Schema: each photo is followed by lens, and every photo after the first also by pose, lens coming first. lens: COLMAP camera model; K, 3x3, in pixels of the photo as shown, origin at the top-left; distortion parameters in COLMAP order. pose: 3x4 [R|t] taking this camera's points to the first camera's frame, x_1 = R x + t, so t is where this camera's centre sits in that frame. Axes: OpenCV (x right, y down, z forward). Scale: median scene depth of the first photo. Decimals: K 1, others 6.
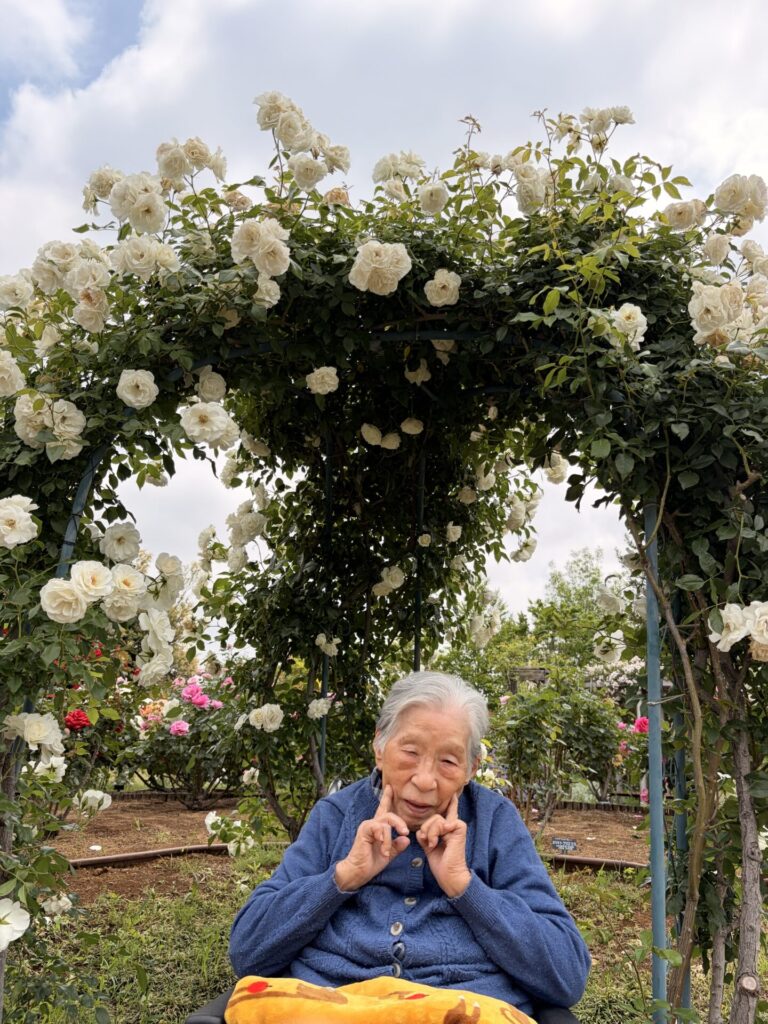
lens RADIAL K [[790.8, 0, 399.9], [0, 790.8, 513.9], [0, 0, 1]] dist [0.040540, -0.056741]
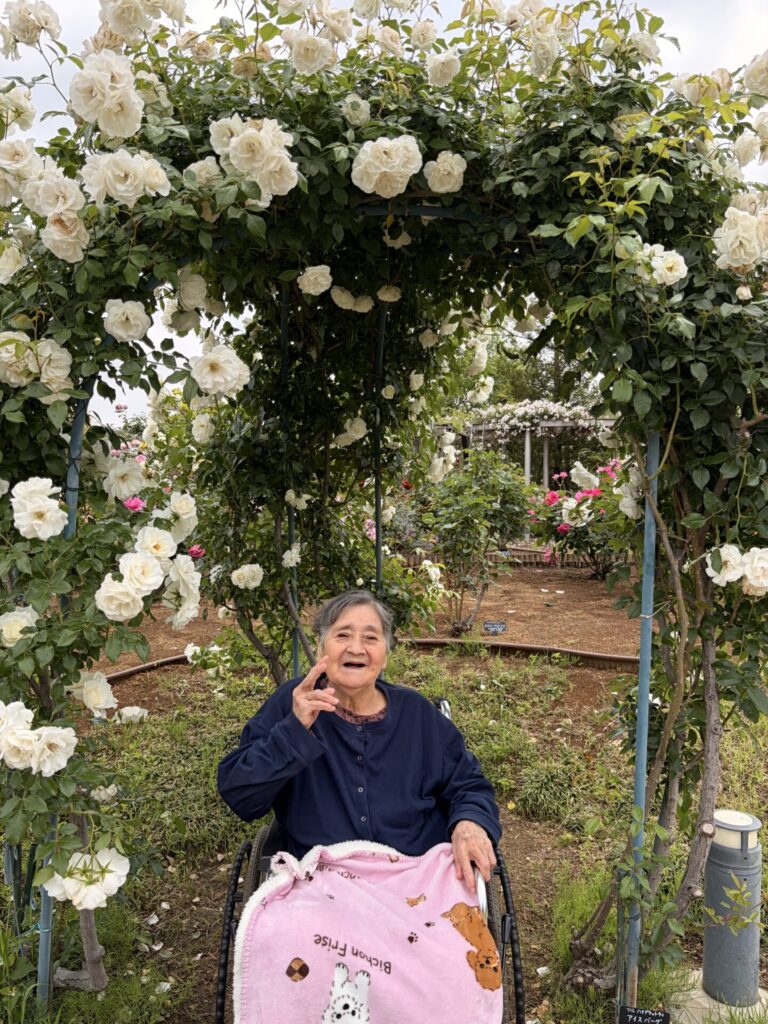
lens RADIAL K [[784.3, 0, 409.8], [0, 784.3, 534.5], [0, 0, 1]] dist [-0.000375, -0.002480]
pose [[0.988720, -0.054668, 0.139444, -0.106951], [0.002793, 0.937577, 0.347767, -0.169093], [-0.149751, -0.343455, 0.927153, 0.034478]]
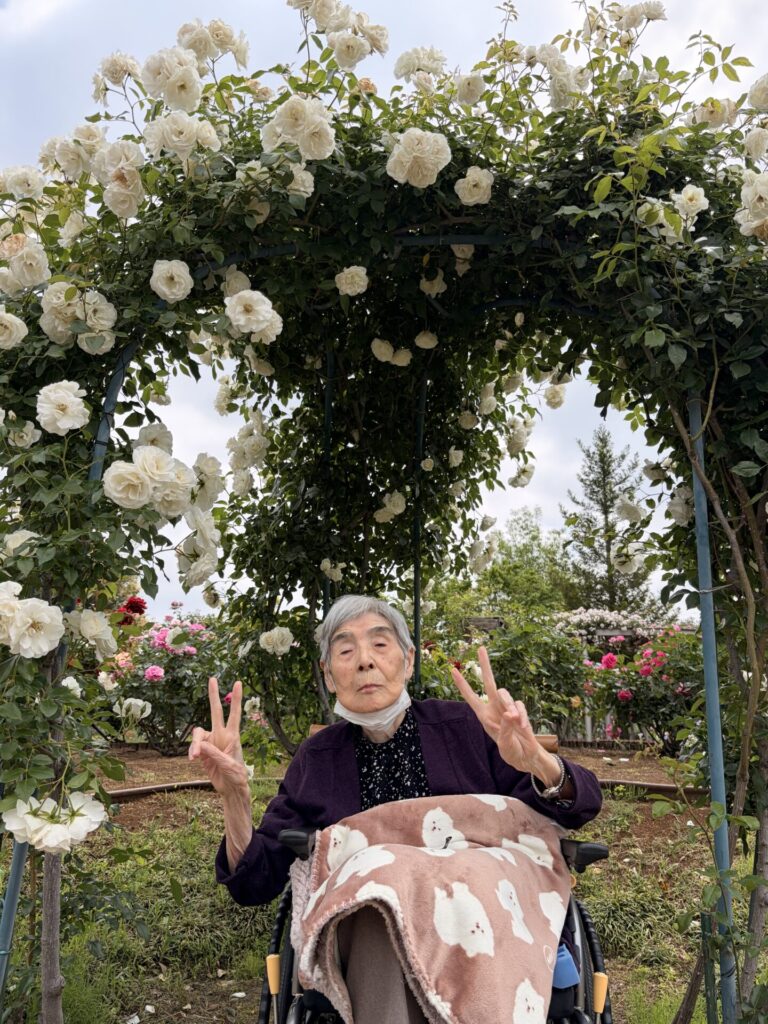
lens RADIAL K [[789.1, 0, 395.4], [0, 789.1, 507.1], [0, 0, 1]] dist [0.047711, -0.070988]
pose [[0.997752, -0.013014, 0.065737, -0.091003], [0.010242, 0.999051, 0.042328, 0.054375], [-0.066225, -0.041559, 0.996939, 0.014604]]
